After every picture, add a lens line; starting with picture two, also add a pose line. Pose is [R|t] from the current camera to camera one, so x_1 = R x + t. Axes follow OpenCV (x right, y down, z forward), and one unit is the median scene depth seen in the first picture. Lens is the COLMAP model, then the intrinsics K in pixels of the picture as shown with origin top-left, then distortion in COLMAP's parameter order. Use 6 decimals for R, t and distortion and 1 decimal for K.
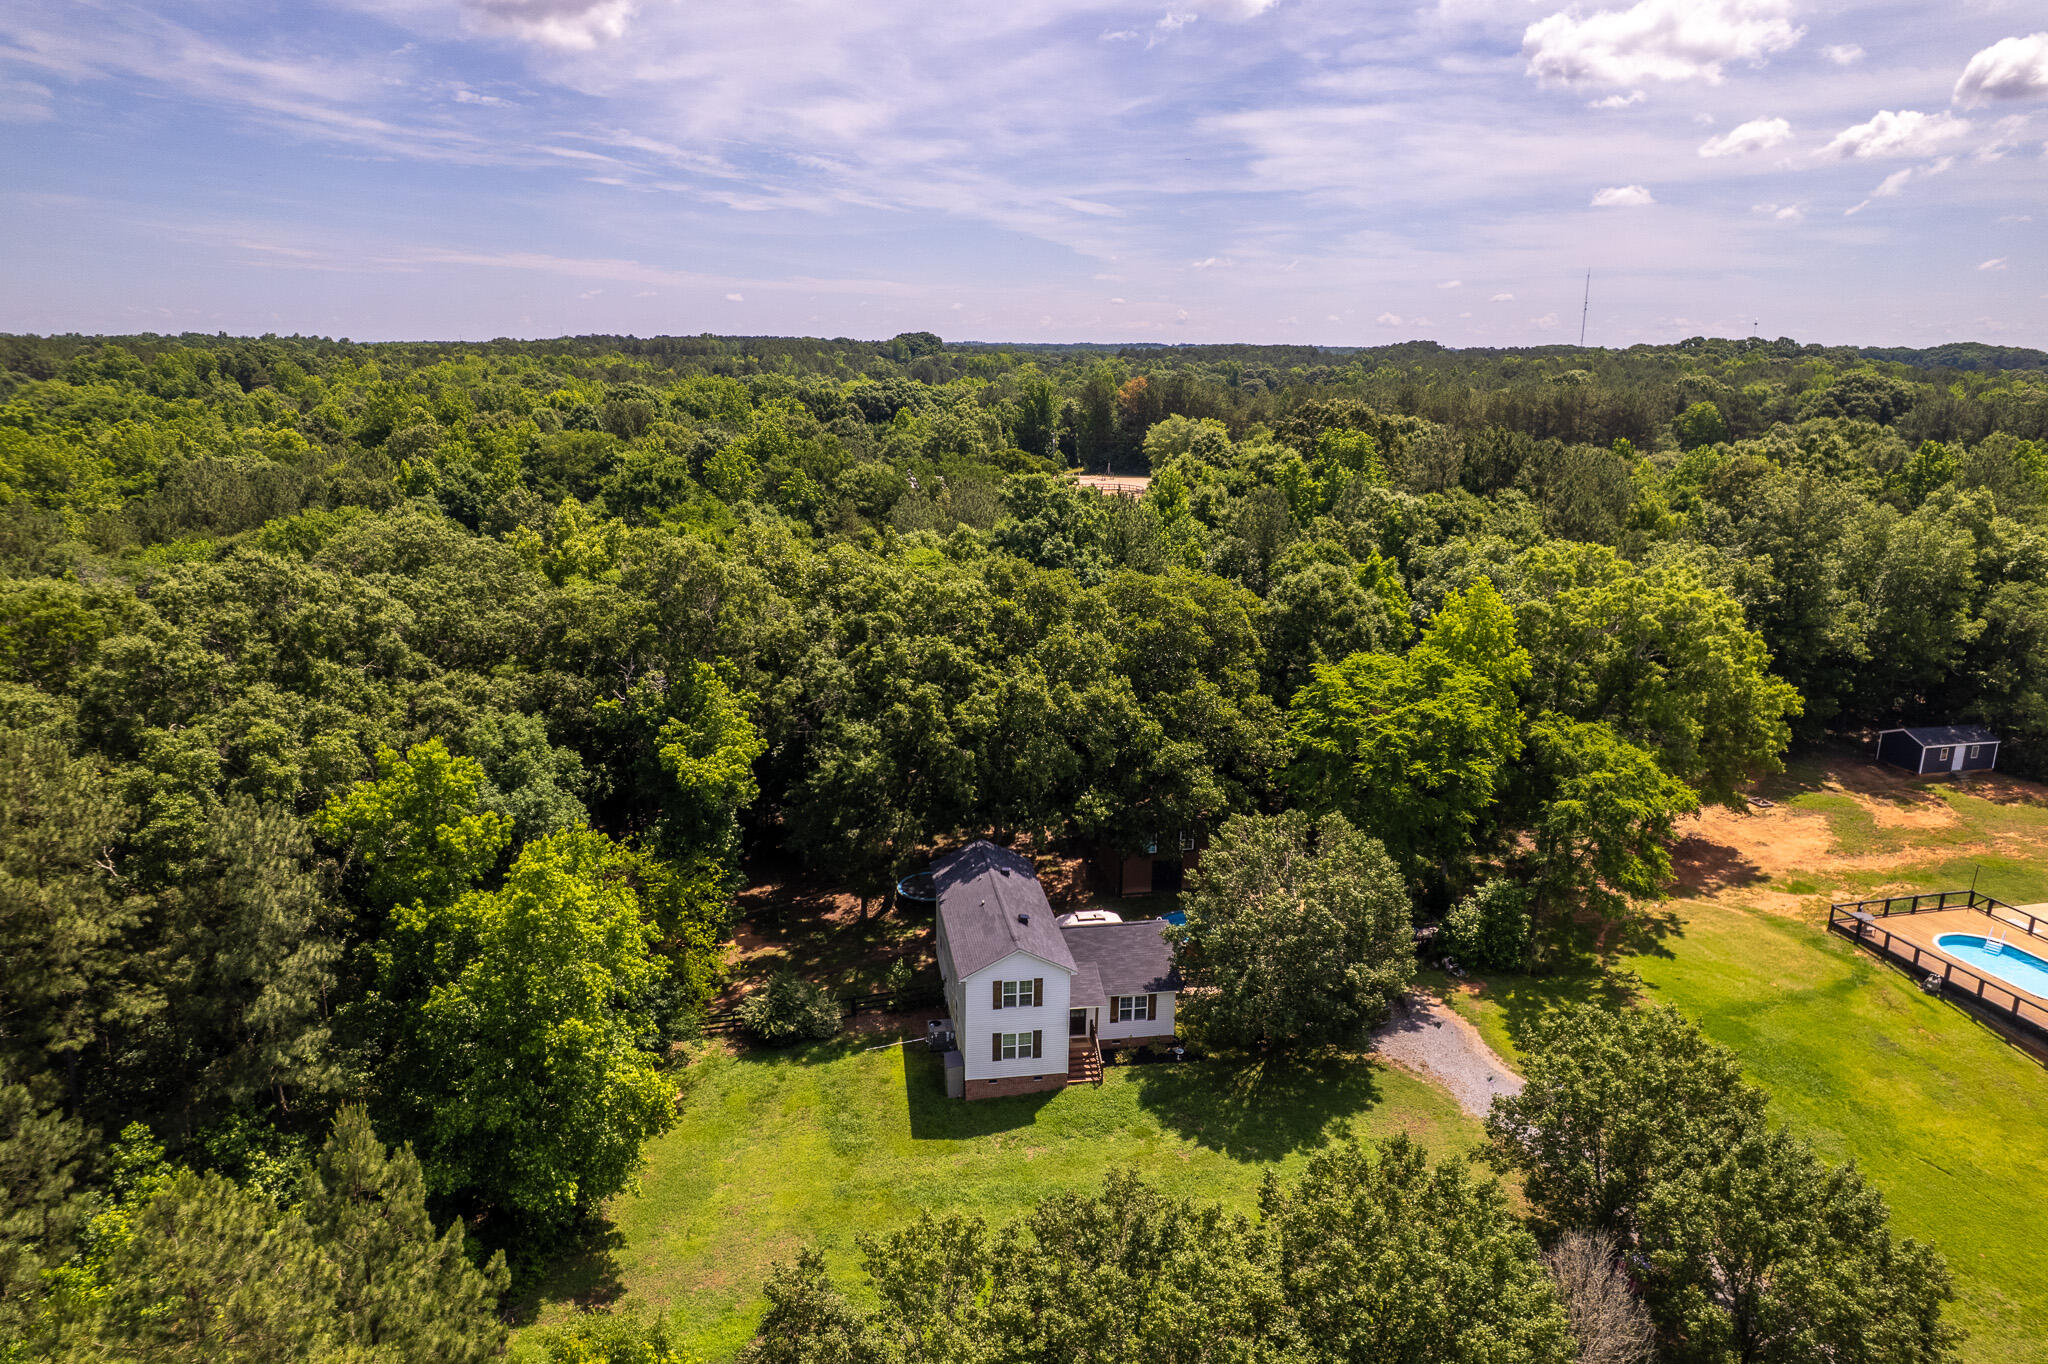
lens RADIAL K [[1335.9, 0, 1026.3], [0, 1335.9, 667.5], [0, 0, 1]] dist [-0.081492, 0.070555]
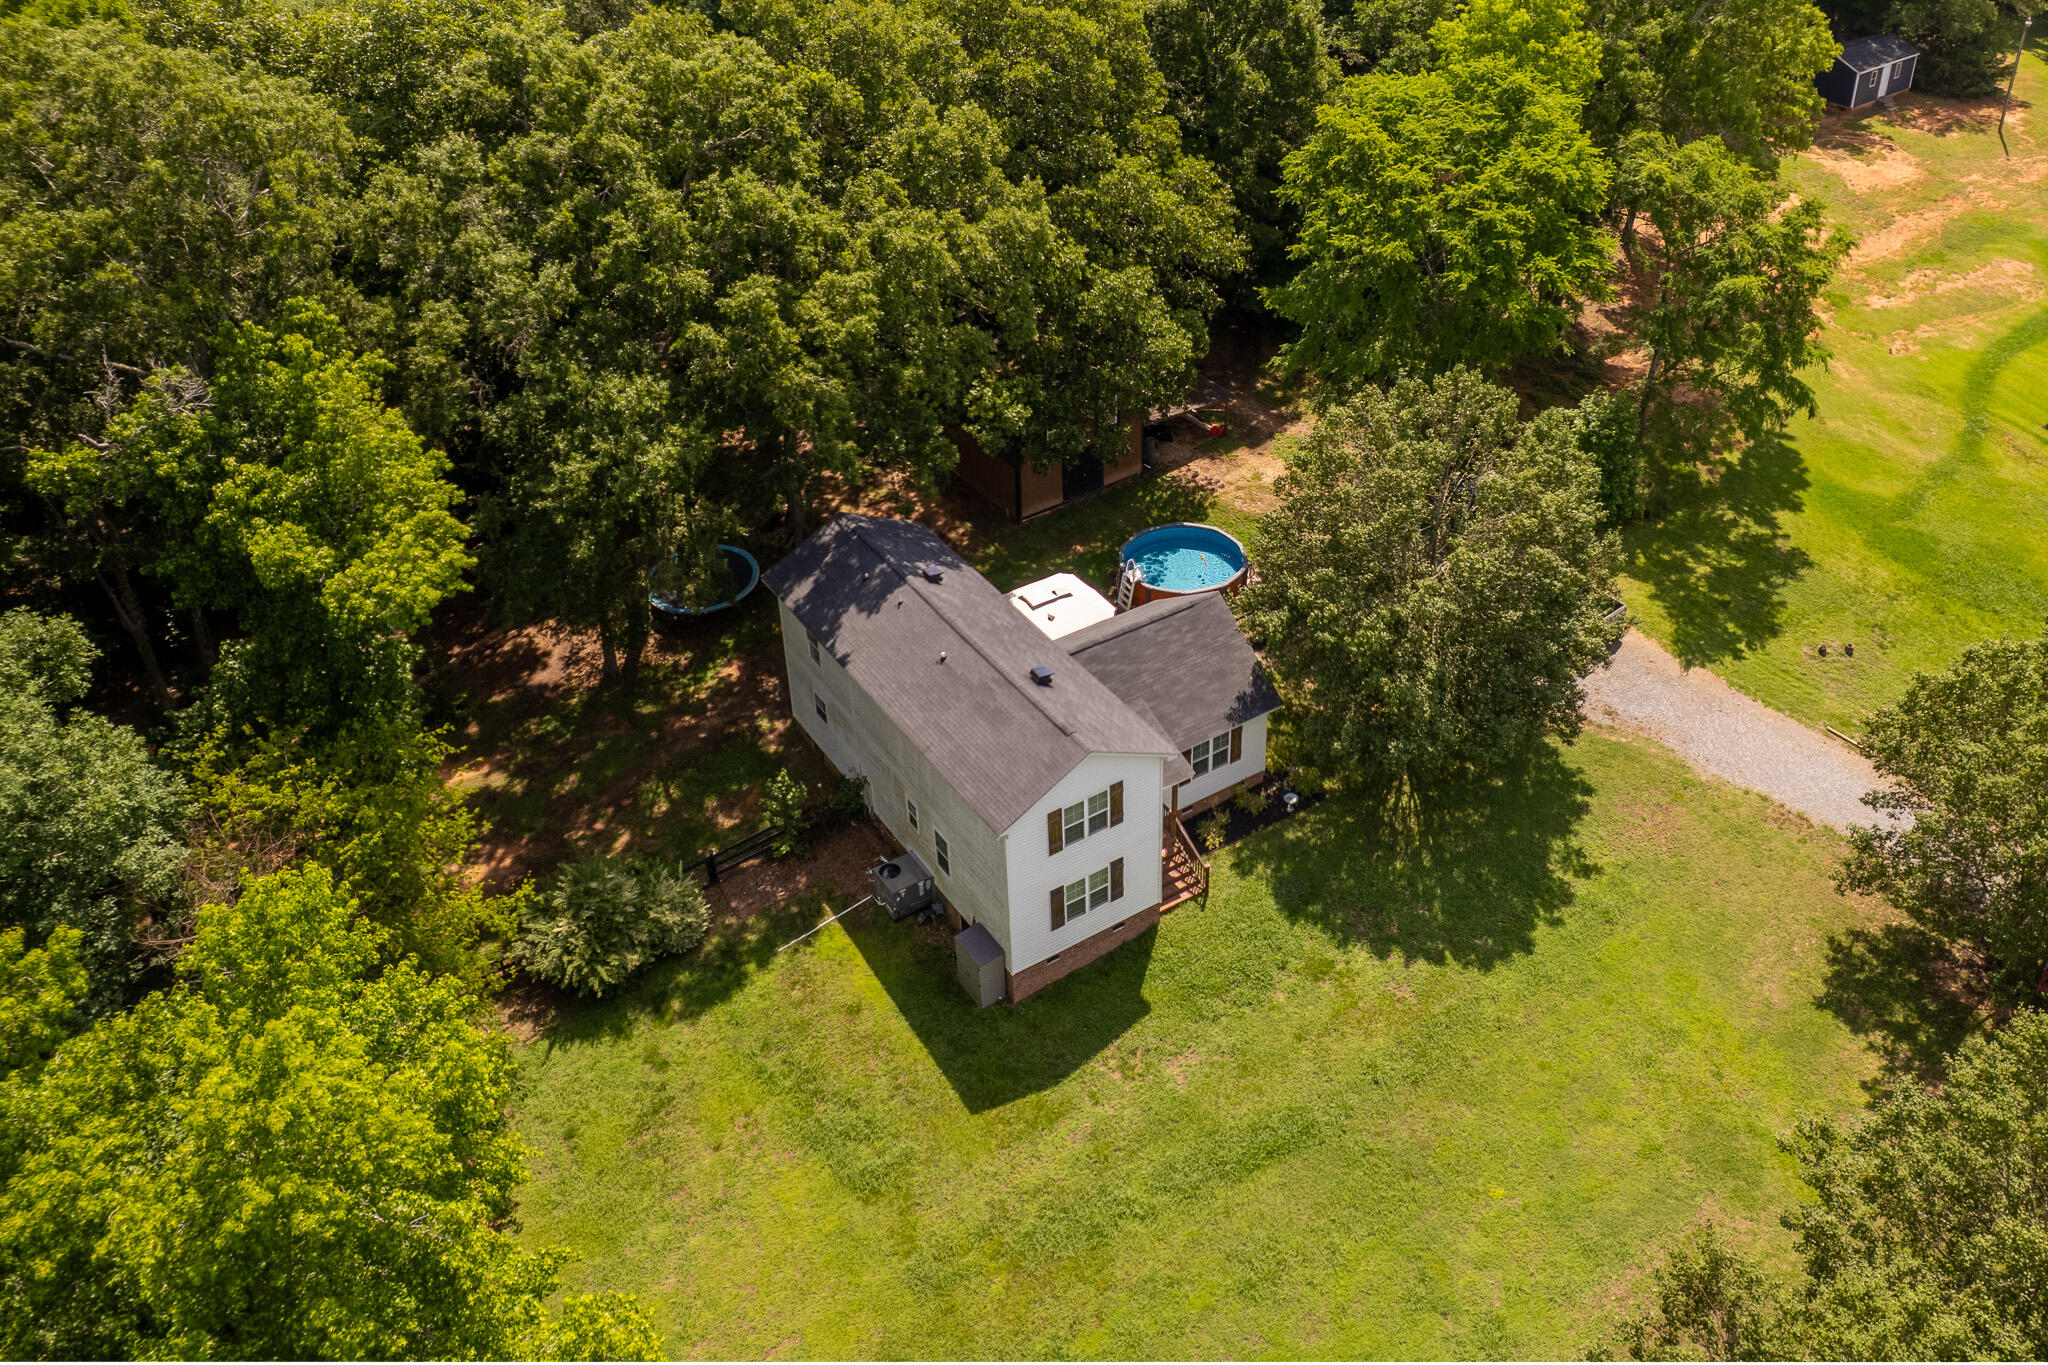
lens RADIAL K [[1680.2, 0, 1135.2], [0, 1680.2, 488.9], [0, 0, 1]] dist [-0.057208, 0.000310]
pose [[0.901150, -0.227978, 0.368722, -0.204186], [0.109864, 0.942887, 0.314473, -0.099849], [-0.419356, -0.242877, 0.874729, 0.380758]]
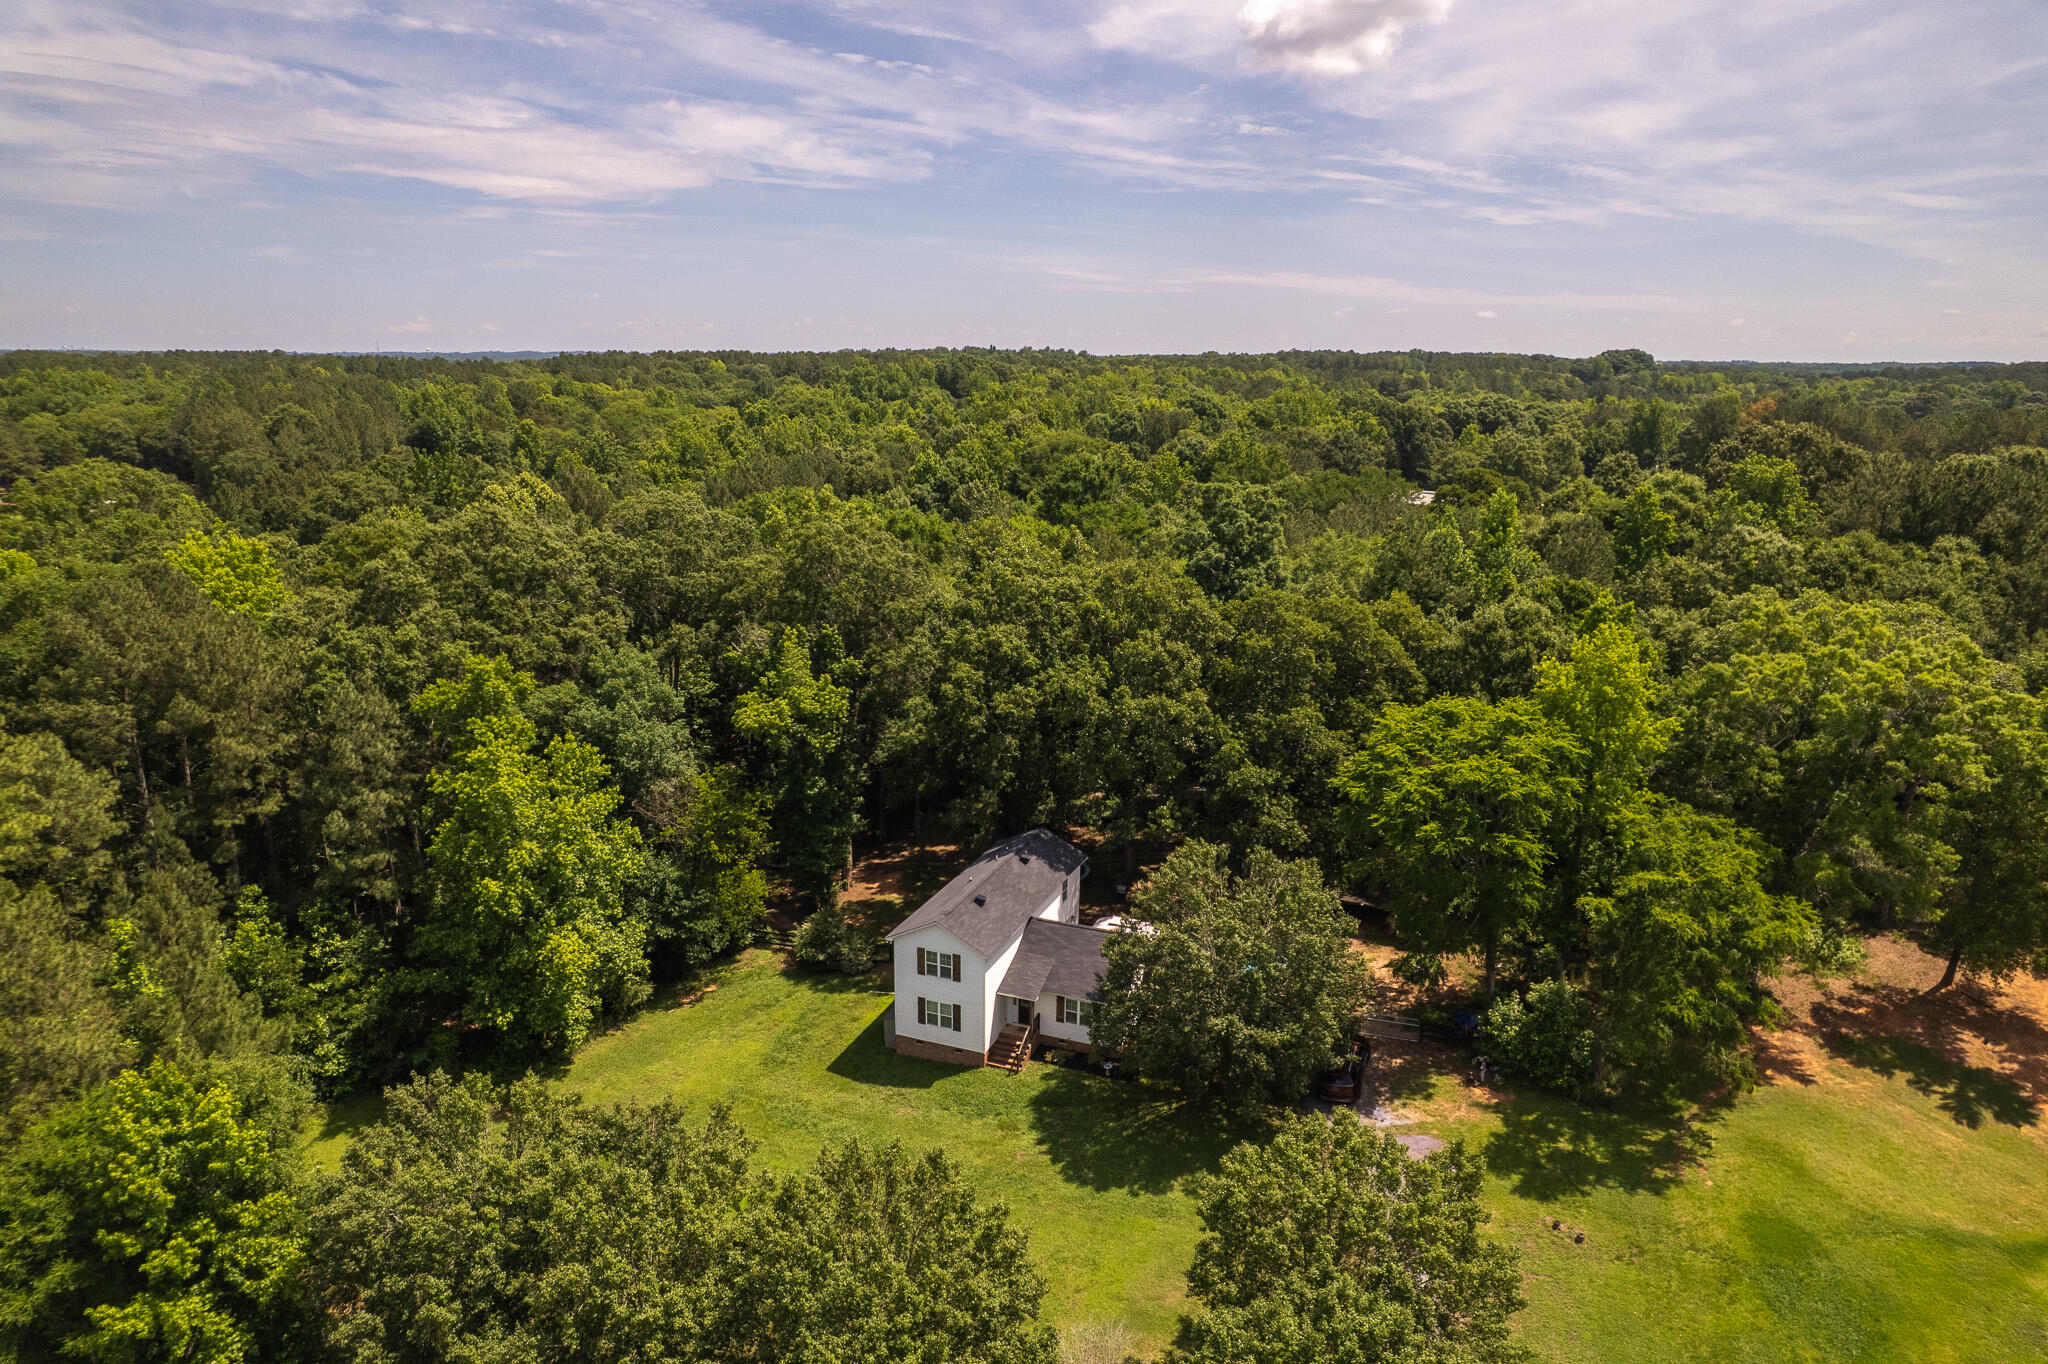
lens RADIAL K [[1316.5, 0, 1024.0], [0, 1316.5, 682.0], [0, 0, 1]] dist [-0.079596, 0.069101]
pose [[0.855270, 0.119449, -0.504228, 0.515128], [-0.118456, 0.992371, 0.034163, -0.018958], [0.504462, 0.030510, 0.862895, 0.123385]]
